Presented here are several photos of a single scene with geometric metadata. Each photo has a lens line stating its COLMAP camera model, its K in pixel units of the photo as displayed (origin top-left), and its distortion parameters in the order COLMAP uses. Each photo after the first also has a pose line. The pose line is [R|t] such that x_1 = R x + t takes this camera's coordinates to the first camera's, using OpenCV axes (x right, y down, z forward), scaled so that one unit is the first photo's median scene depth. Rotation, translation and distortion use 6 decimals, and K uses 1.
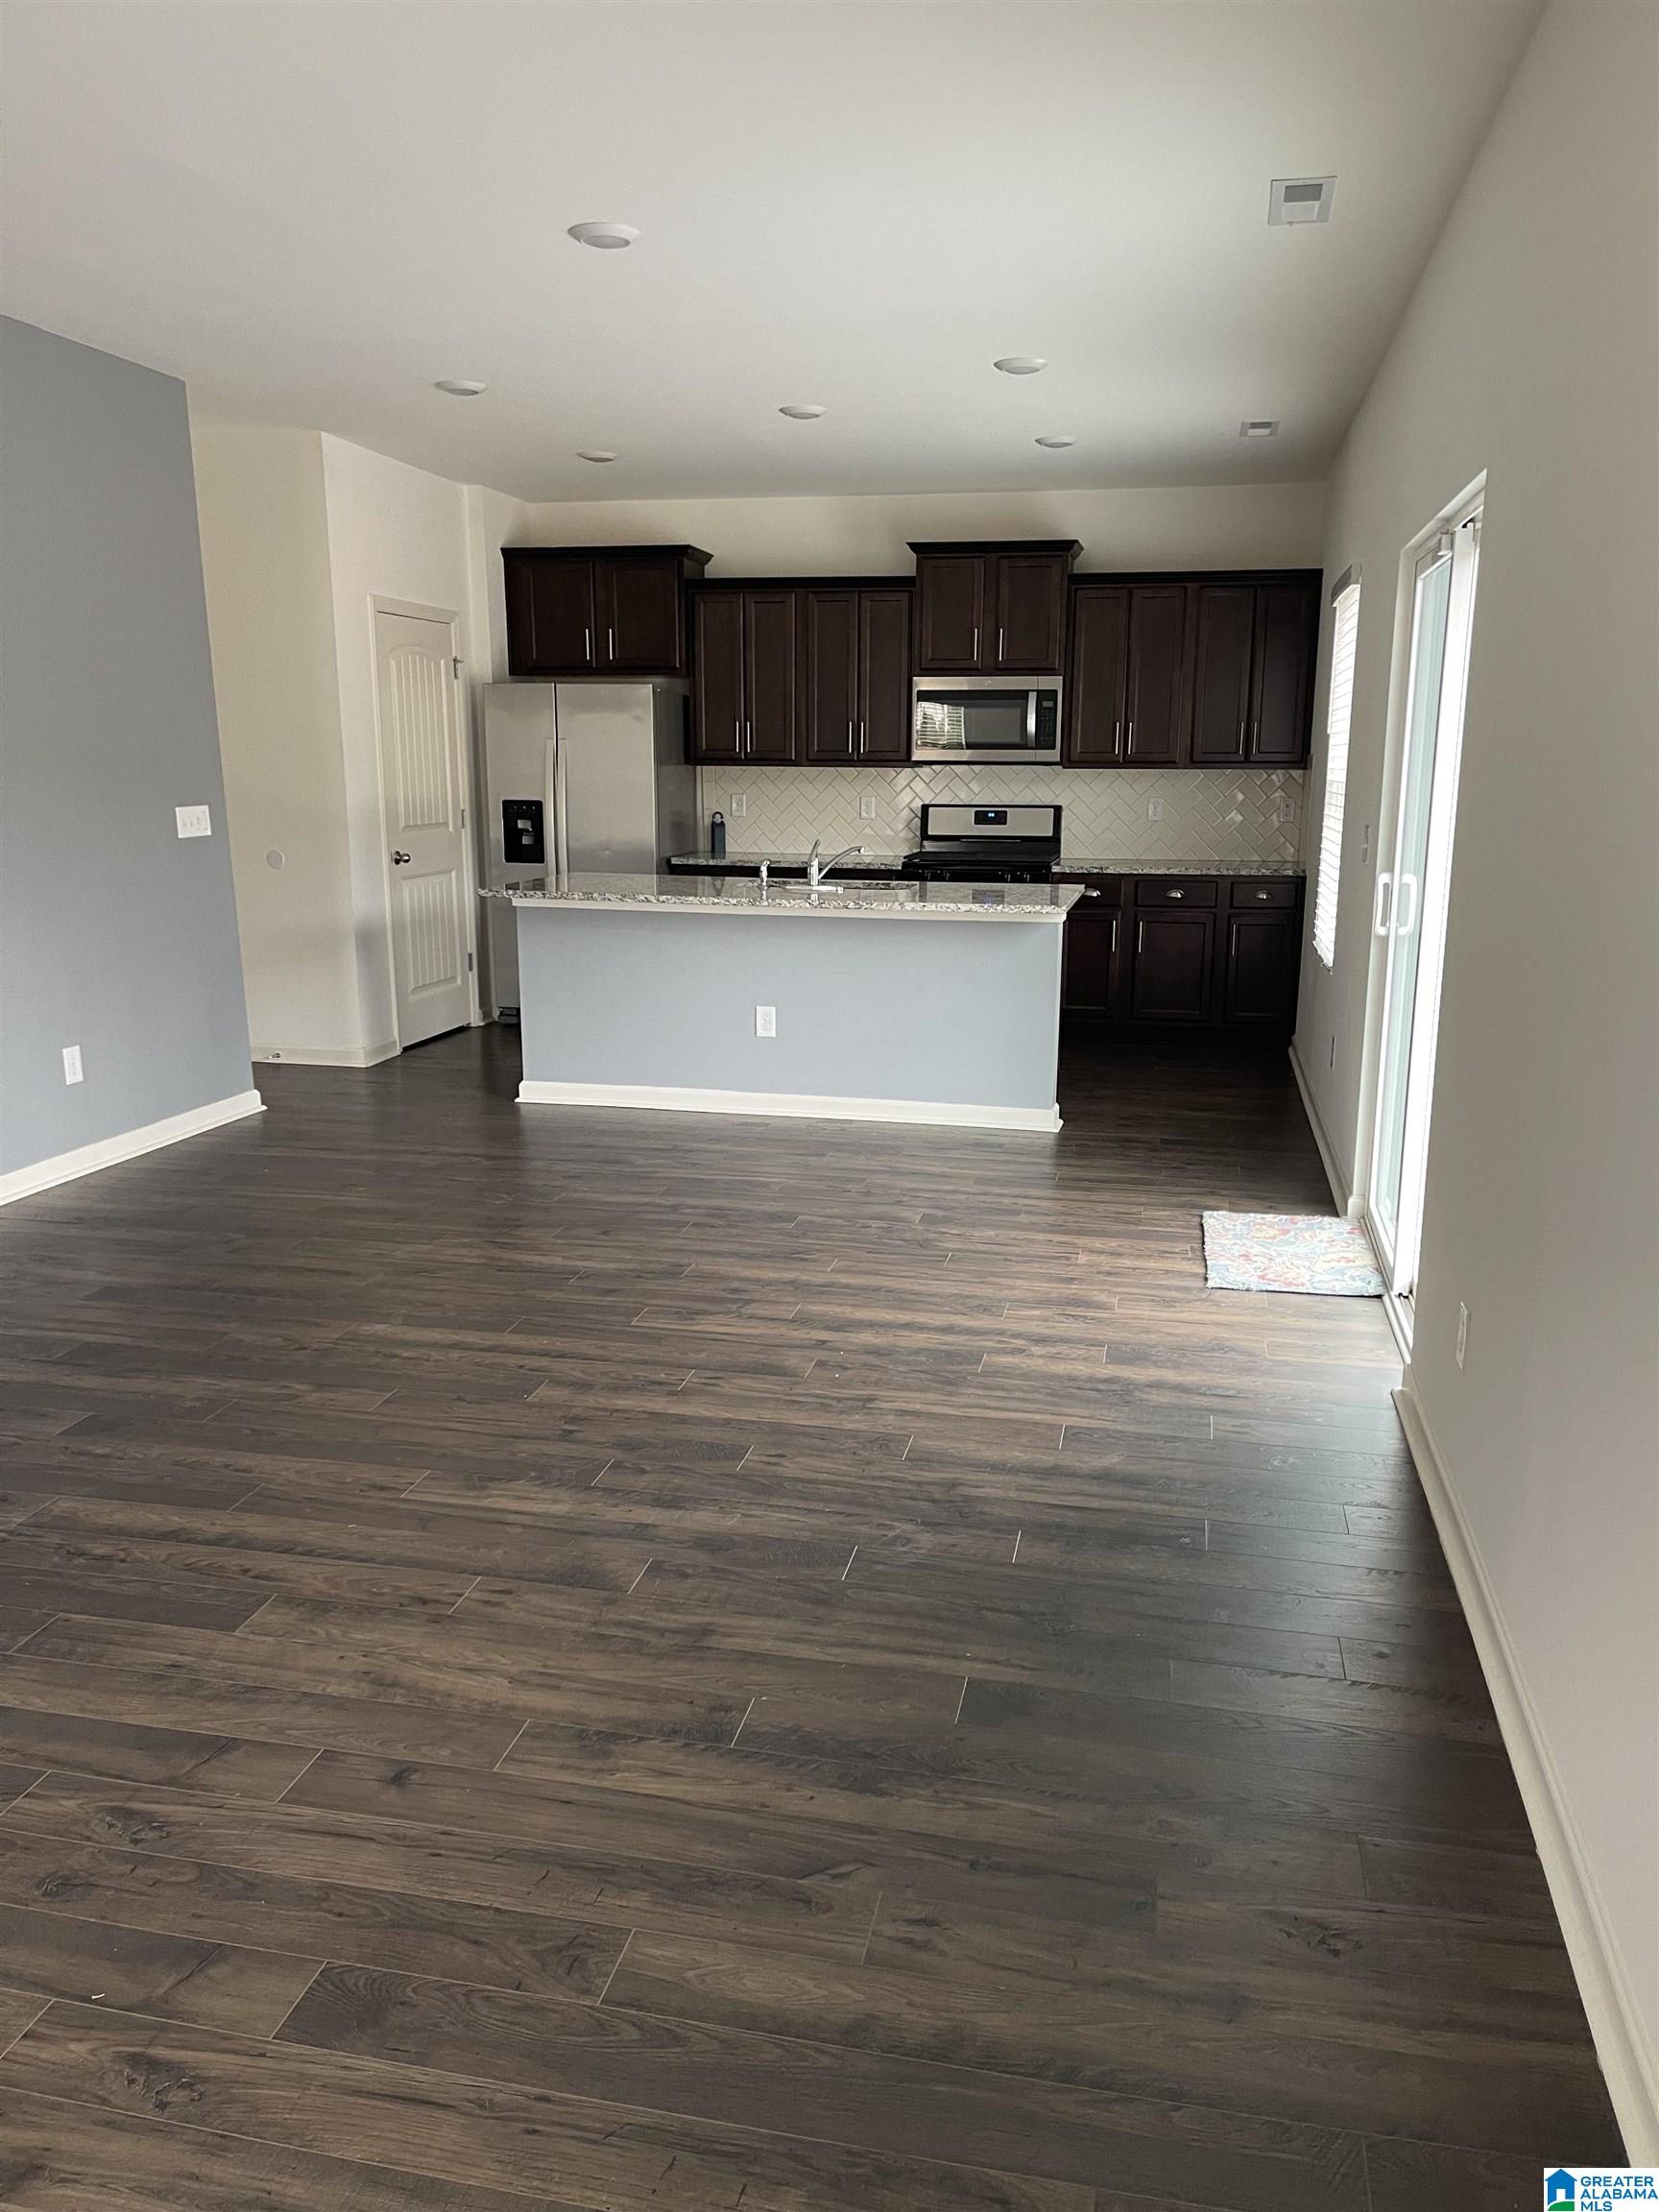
lens RADIAL K [[1663.5, 0, 830.2], [0, 1663.5, 1111.0], [0, 0, 1]] dist [0.070159, -0.088188]
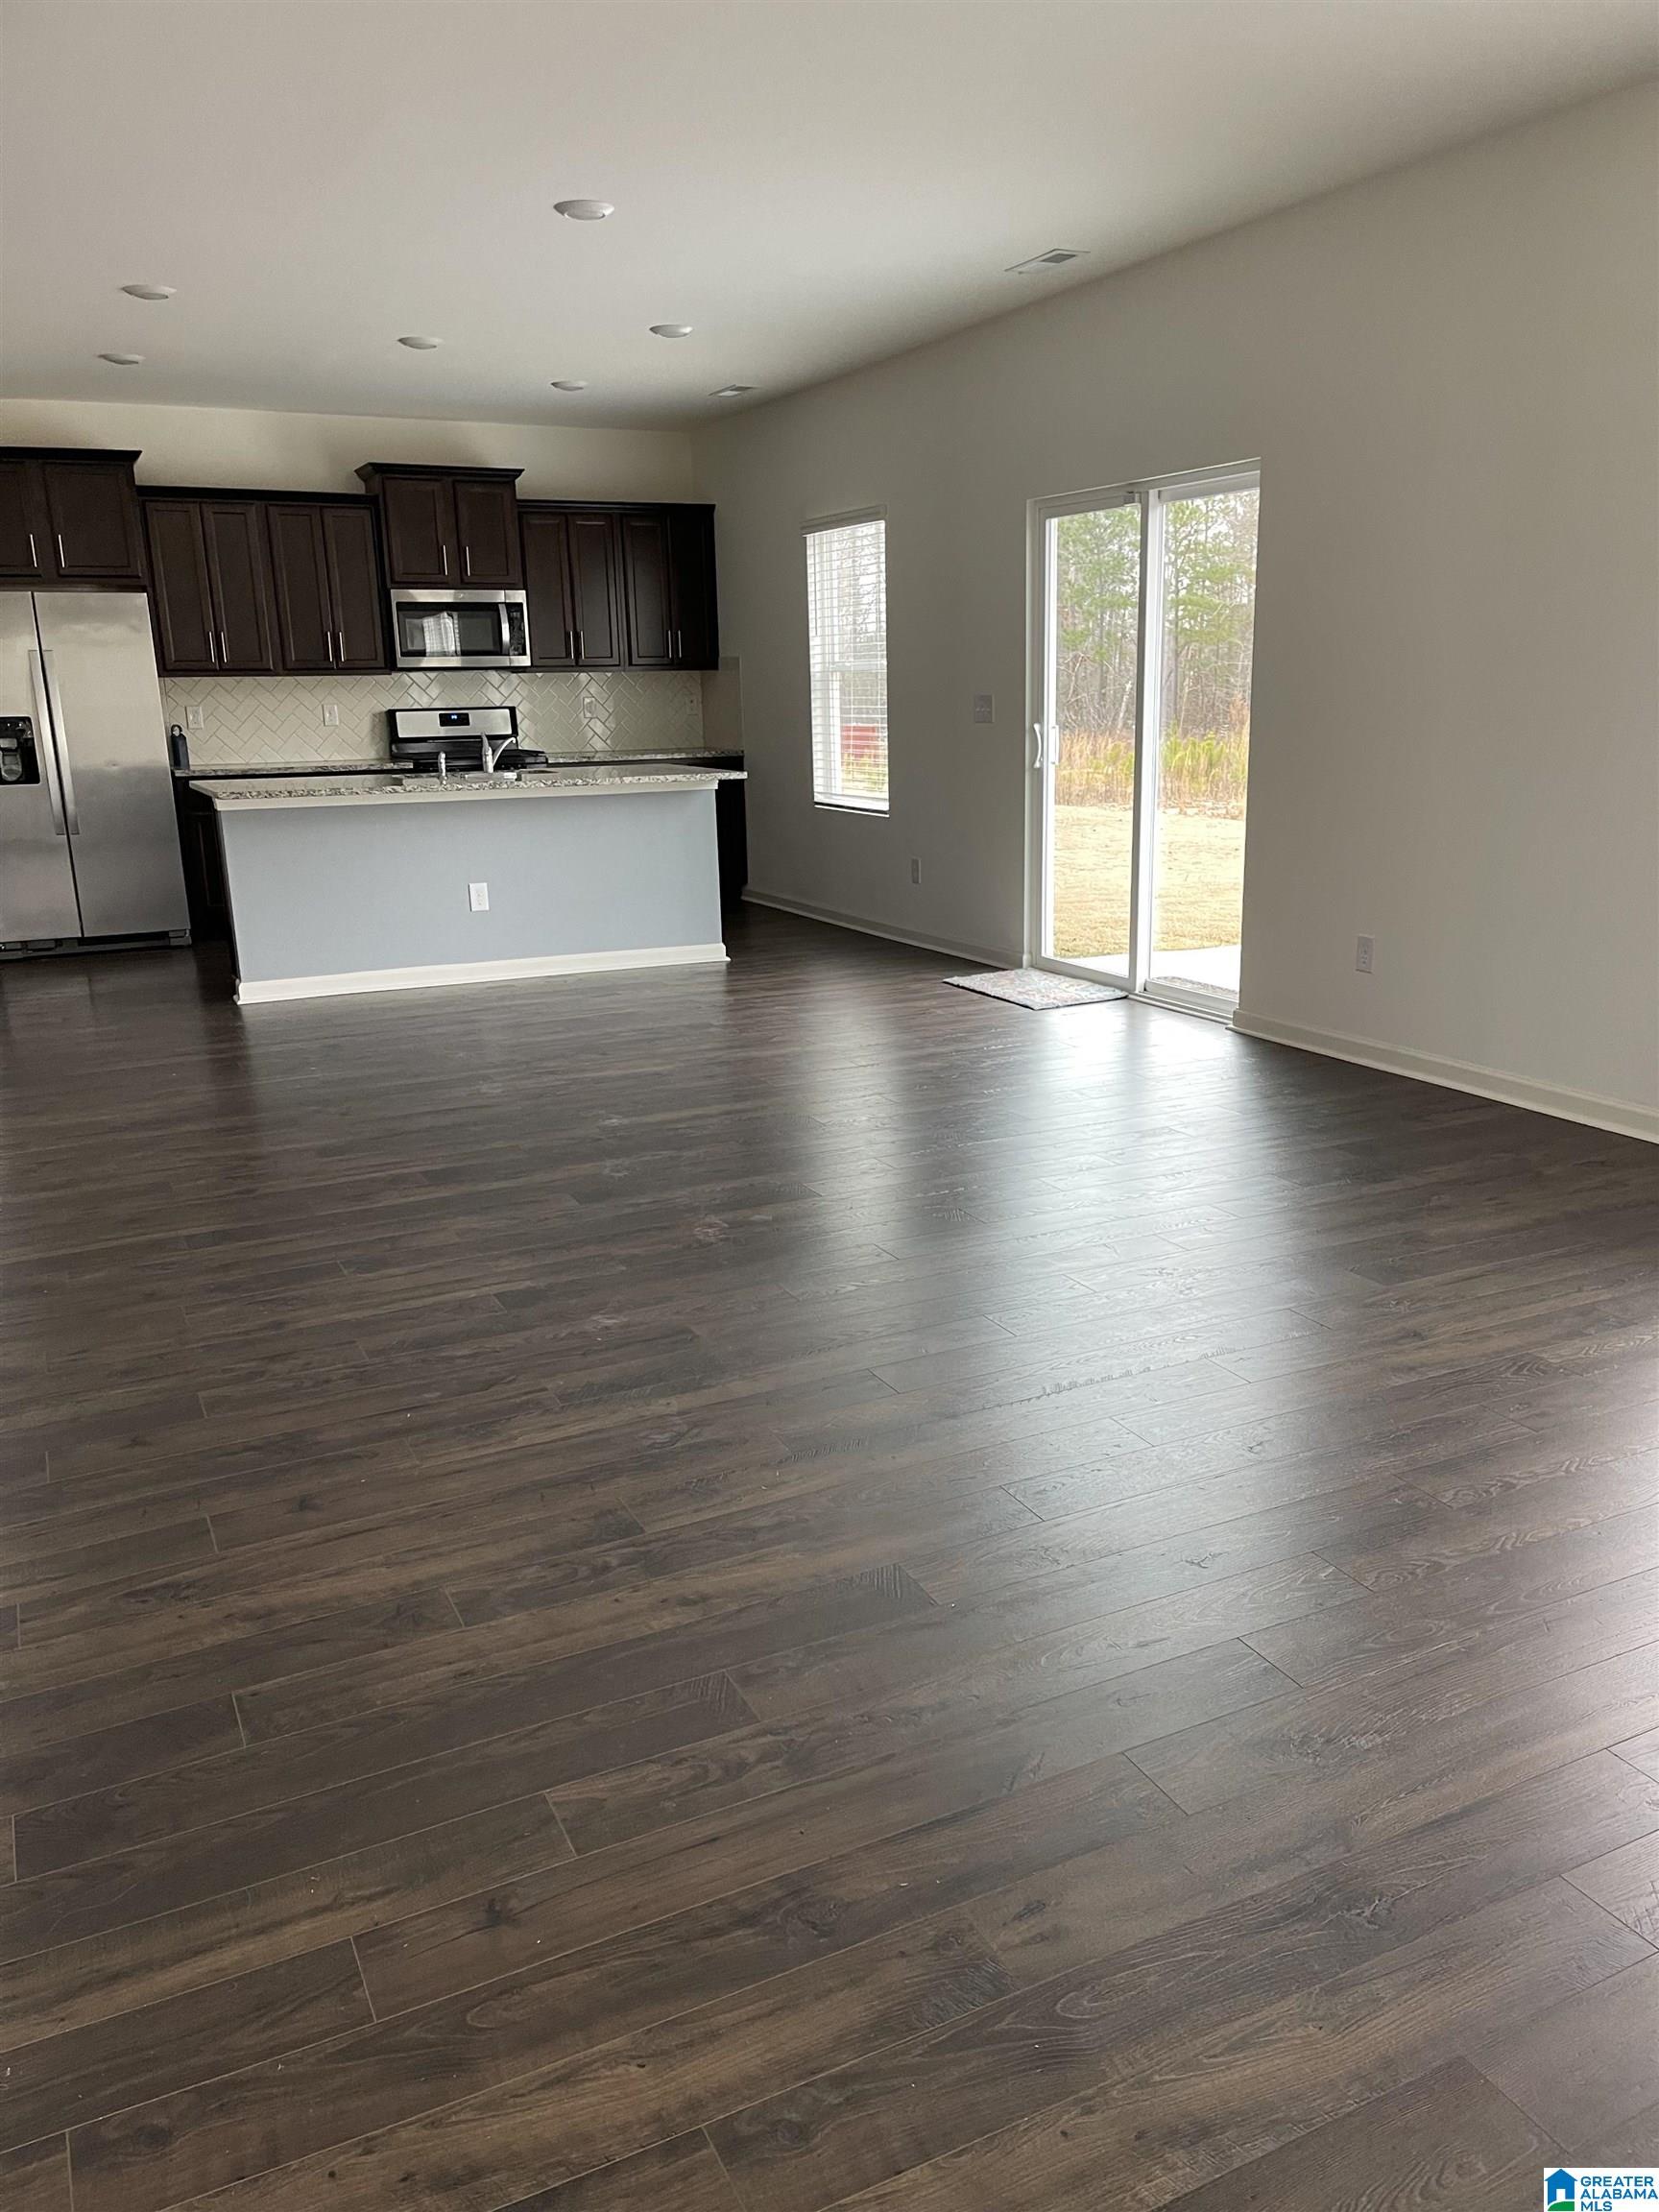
lens RADIAL K [[1663.5, 0, 840.7], [0, 1663.5, 1104.2], [0, 0, 1]] dist [0.070159, -0.088188]
pose [[0.786662, -0.174797, 0.592122, -0.424502], [0.152743, 0.984370, 0.087664, 0.017607], [-0.598191, 0.021480, 0.801066, -0.037961]]
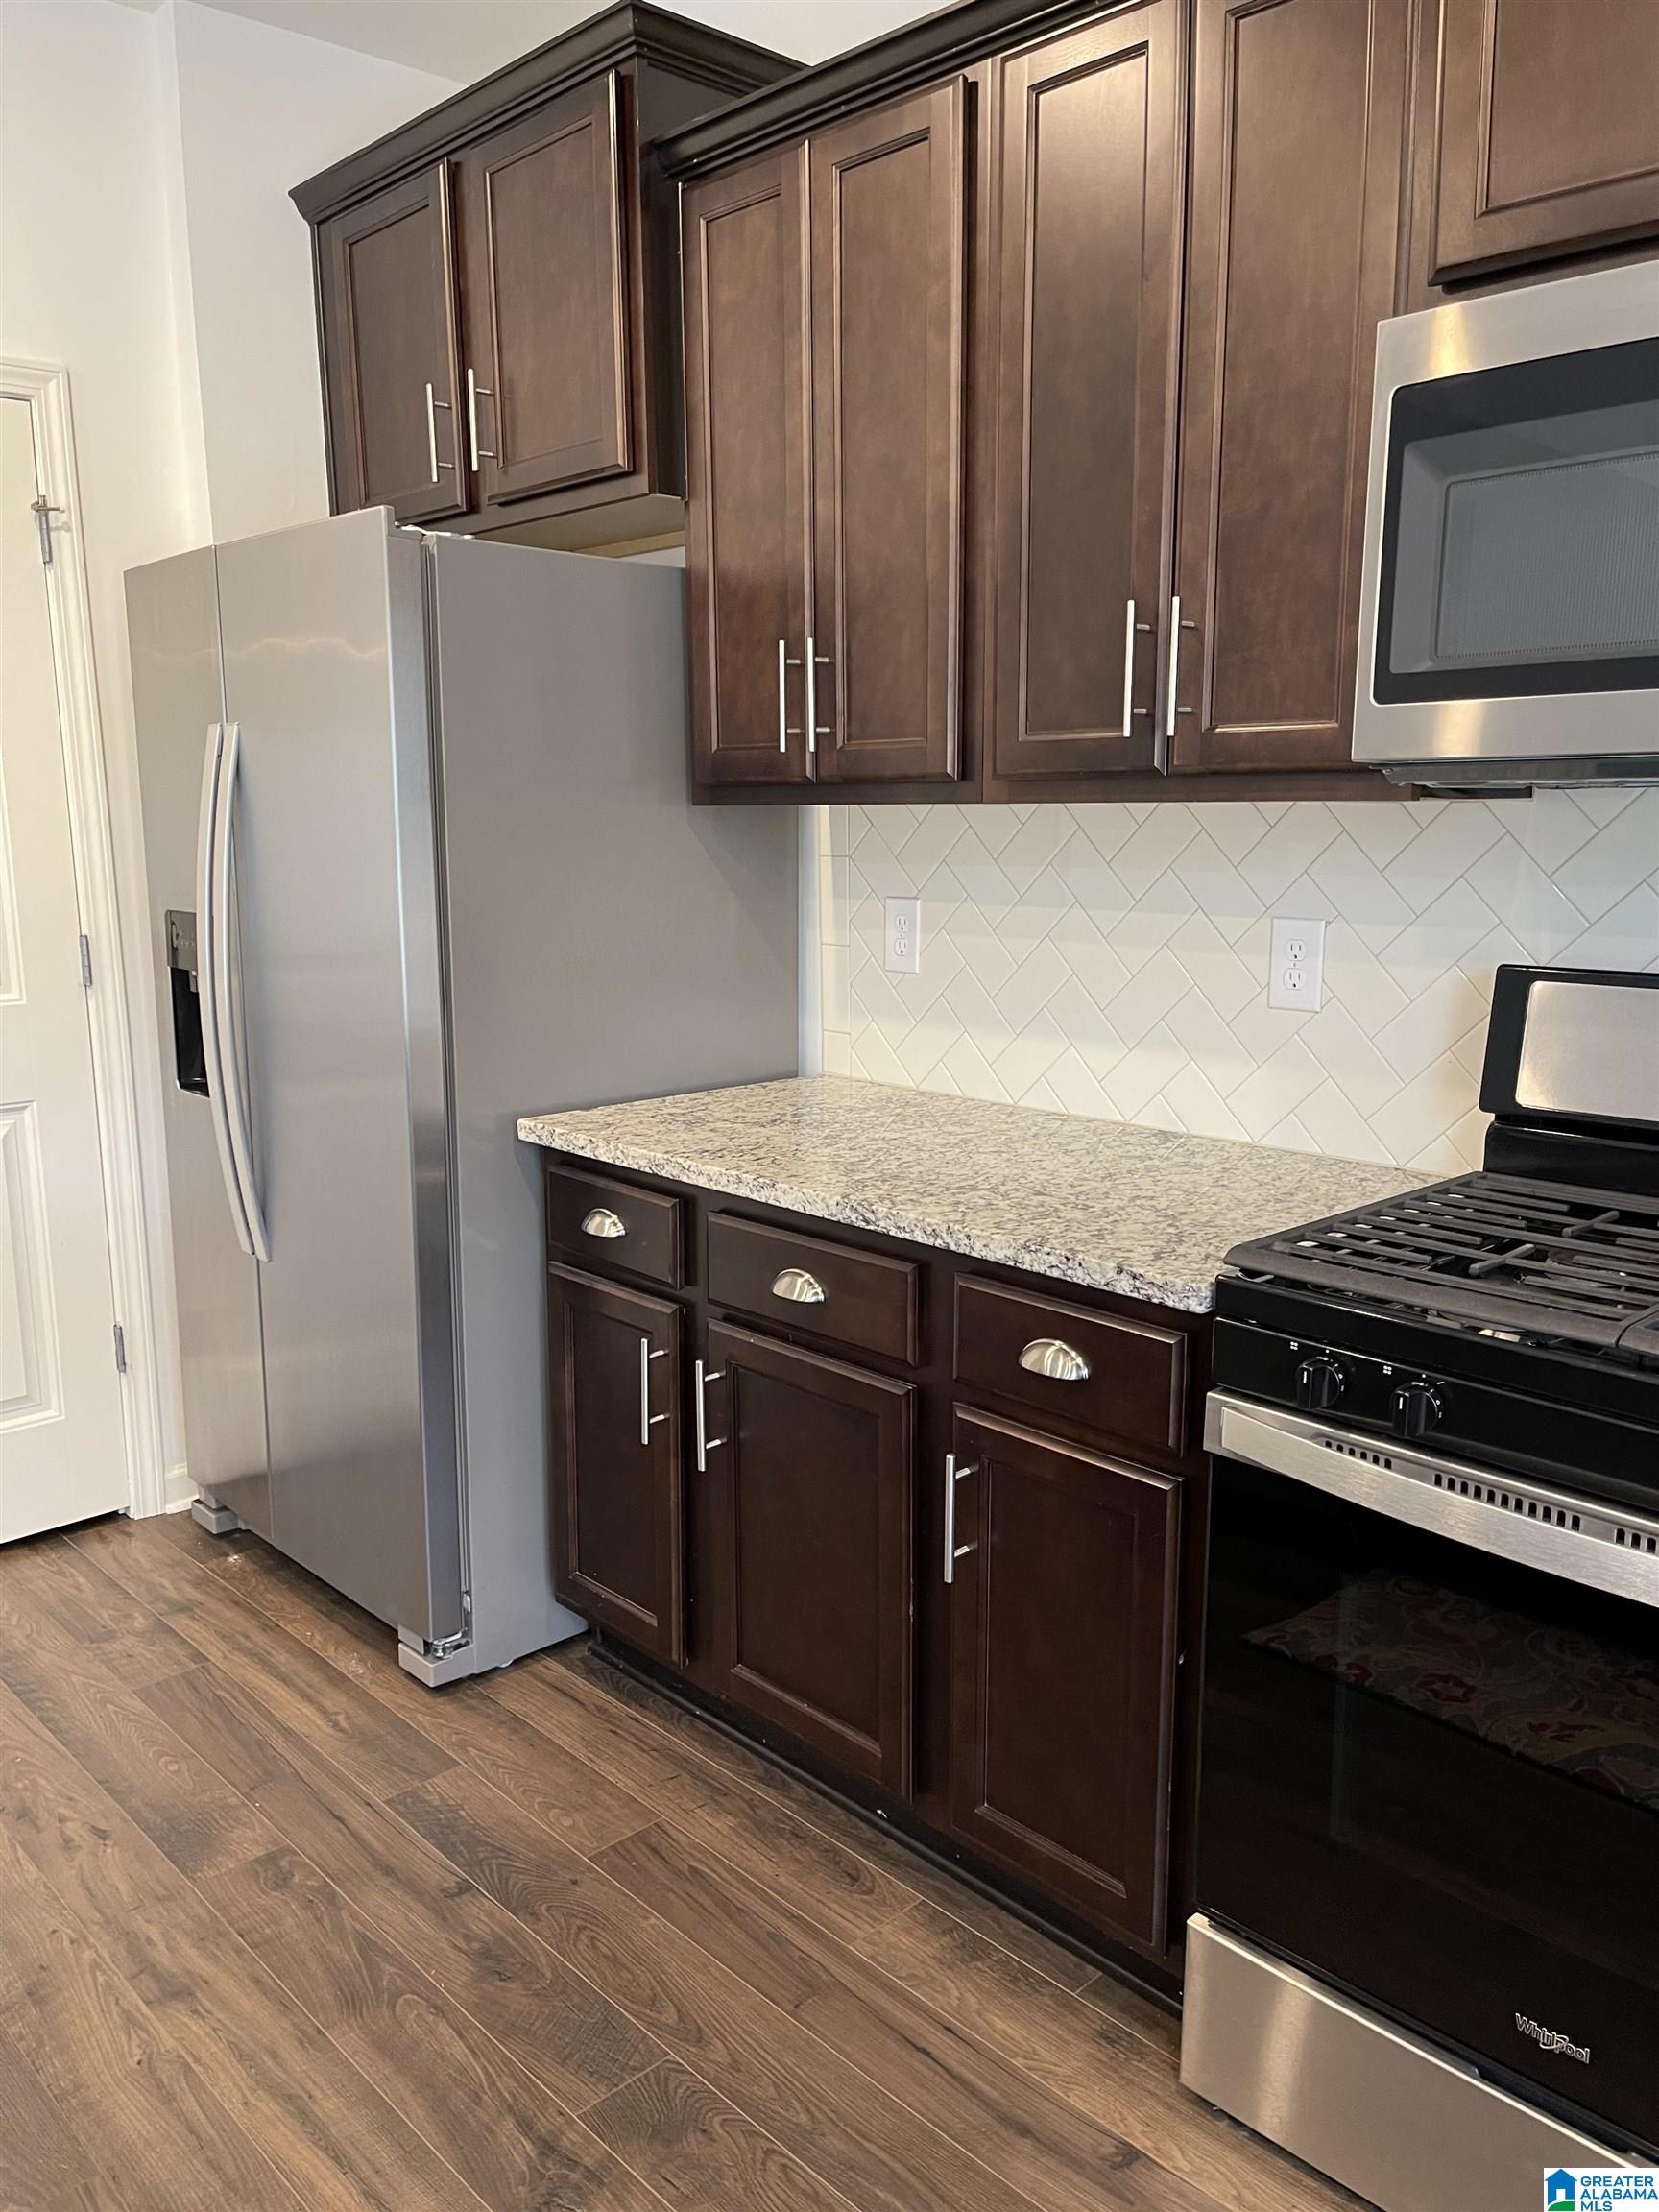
lens RADIAL K [[1663.5, 0, 830.3], [0, 1663.5, 1113.7], [0, 0, 1]] dist [0.070159, -0.088188]
pose [[0.823411, 0.092851, -0.559797, 0.114291], [-0.108975, 0.994034, 0.004584, -0.165362], [0.556883, 0.057229, 0.828617, 0.815370]]
